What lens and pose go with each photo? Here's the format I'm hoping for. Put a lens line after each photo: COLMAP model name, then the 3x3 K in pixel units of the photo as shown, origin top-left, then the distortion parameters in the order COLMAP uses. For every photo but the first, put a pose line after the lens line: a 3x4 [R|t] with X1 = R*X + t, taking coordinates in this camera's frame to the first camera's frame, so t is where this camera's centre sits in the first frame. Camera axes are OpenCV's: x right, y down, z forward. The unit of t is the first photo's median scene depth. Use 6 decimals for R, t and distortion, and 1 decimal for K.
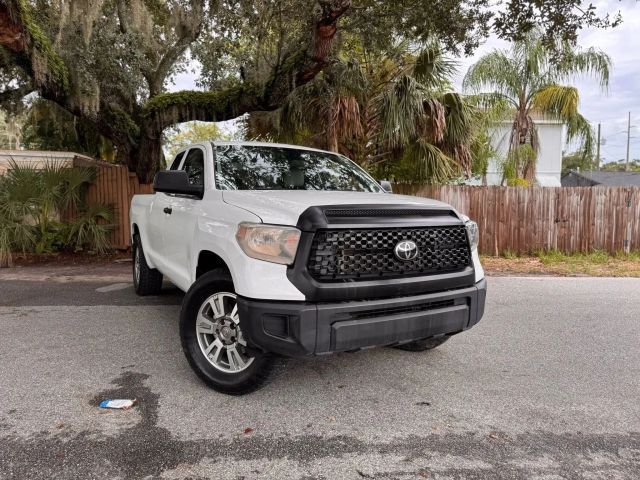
lens RADIAL K [[467.3, 0, 334.9], [0, 467.3, 237.4], [0, 0, 1]] dist [0.013165, -0.020574]
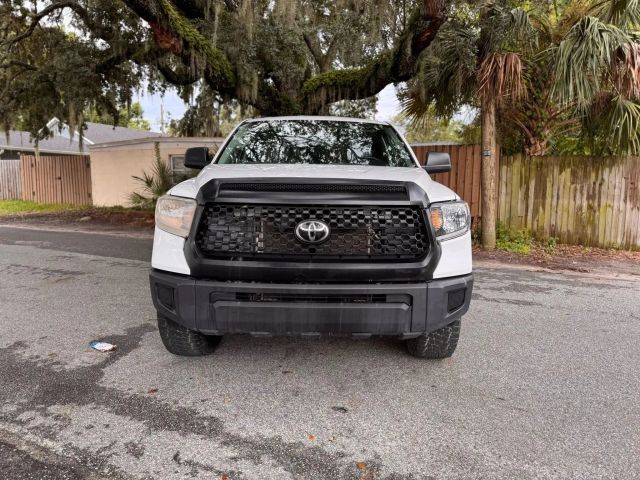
lens RADIAL K [[467.3, 0, 324.9], [0, 467.3, 246.4], [0, 0, 1]] dist [0.013165, -0.020574]
pose [[0.862935, 0.068556, -0.500643, 0.622459], [-0.037353, 0.996698, 0.072101, -0.006832], [0.503932, -0.043518, 0.862646, 0.271599]]
